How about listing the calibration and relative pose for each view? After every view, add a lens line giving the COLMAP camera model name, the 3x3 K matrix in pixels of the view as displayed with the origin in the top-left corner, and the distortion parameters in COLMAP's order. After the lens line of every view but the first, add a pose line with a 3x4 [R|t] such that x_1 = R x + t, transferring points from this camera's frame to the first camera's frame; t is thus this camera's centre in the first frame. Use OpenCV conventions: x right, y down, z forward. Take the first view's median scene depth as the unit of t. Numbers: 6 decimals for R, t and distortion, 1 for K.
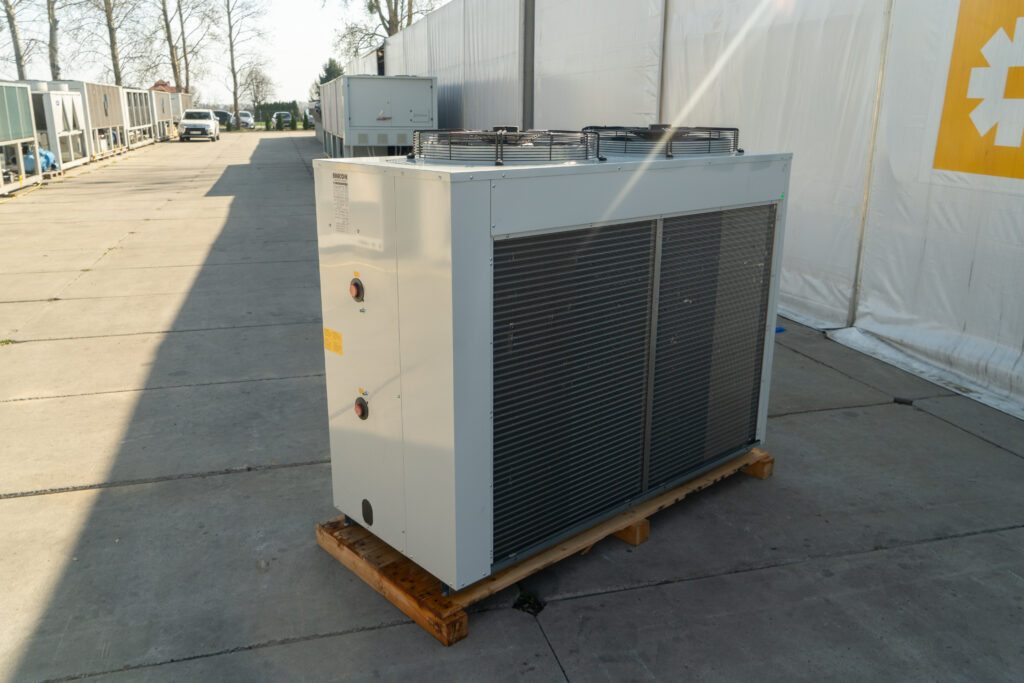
lens RADIAL K [[808.6, 0, 512.0], [0, 808.6, 341.5], [0, 0, 1]] dist [-0.003030, -0.000488]
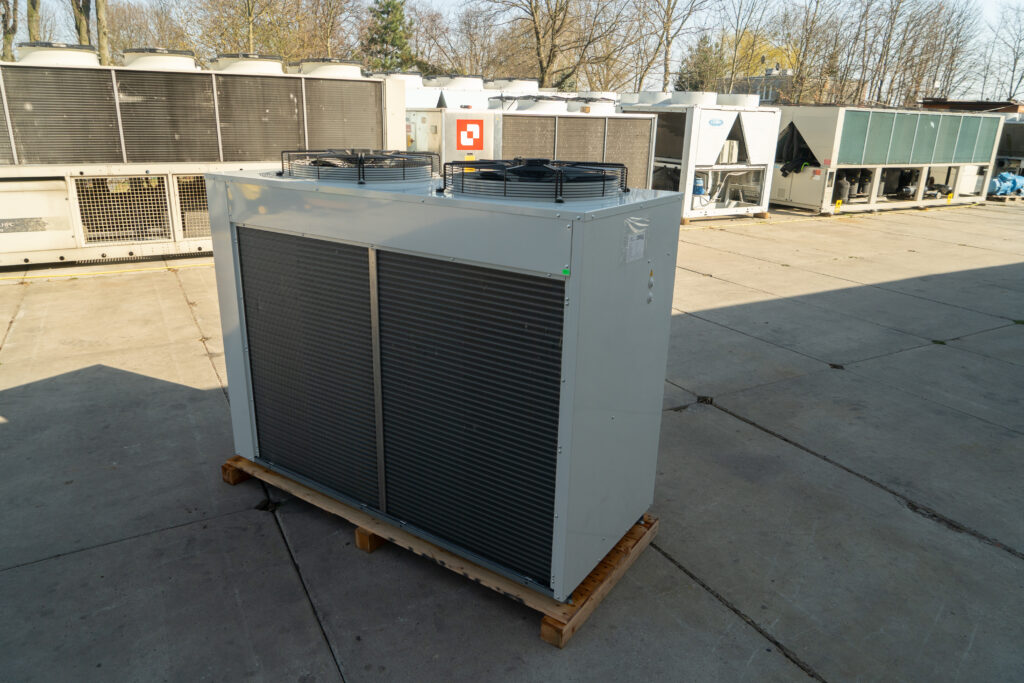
lens RADIAL K [[707.0, 0, 512.0], [0, 707.0, 341.5], [0, 0, 1]] dist [-0.007801, -0.000919]
pose [[0.226064, 0.285692, -0.931276, 0.961935], [-0.288840, 0.932690, 0.216010, -0.258584], [0.930304, 0.220158, 0.293367, 0.816274]]
